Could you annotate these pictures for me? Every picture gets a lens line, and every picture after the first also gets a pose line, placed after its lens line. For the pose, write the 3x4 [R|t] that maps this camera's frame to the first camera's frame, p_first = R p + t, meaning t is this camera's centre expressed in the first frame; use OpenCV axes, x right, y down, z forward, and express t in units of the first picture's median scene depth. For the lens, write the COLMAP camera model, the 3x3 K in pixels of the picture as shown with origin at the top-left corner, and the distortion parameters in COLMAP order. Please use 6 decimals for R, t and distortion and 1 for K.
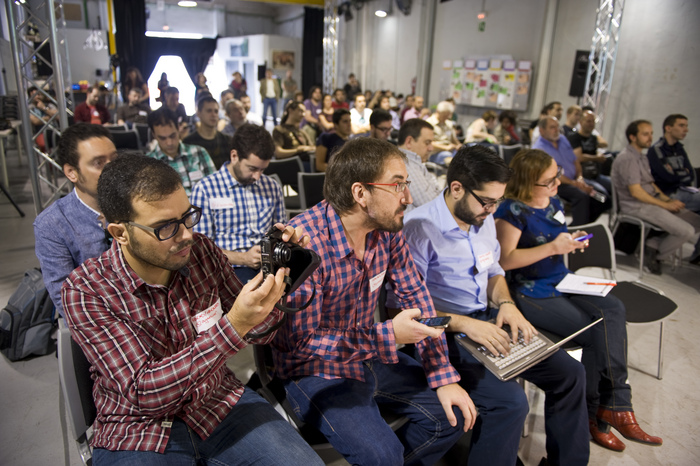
lens RADIAL K [[507.9, 0, 335.2], [0, 507.9, 233.9], [0, 0, 1]] dist [0.004517, 0.003362]
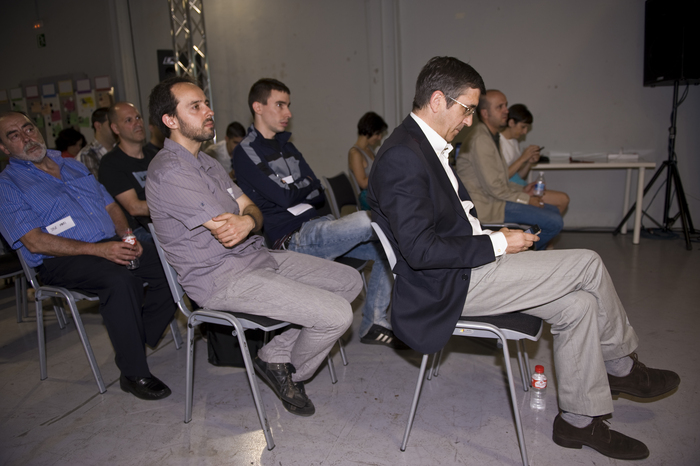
lens RADIAL K [[507.9, 0, 335.2], [0, 507.9, 233.9], [0, 0, 1]] dist [0.004517, 0.003362]
pose [[0.824837, -0.177909, 0.536649, 0.281650], [0.243715, 0.968367, -0.053562, -0.027875], [-0.510144, 0.174969, 0.842104, 0.372682]]
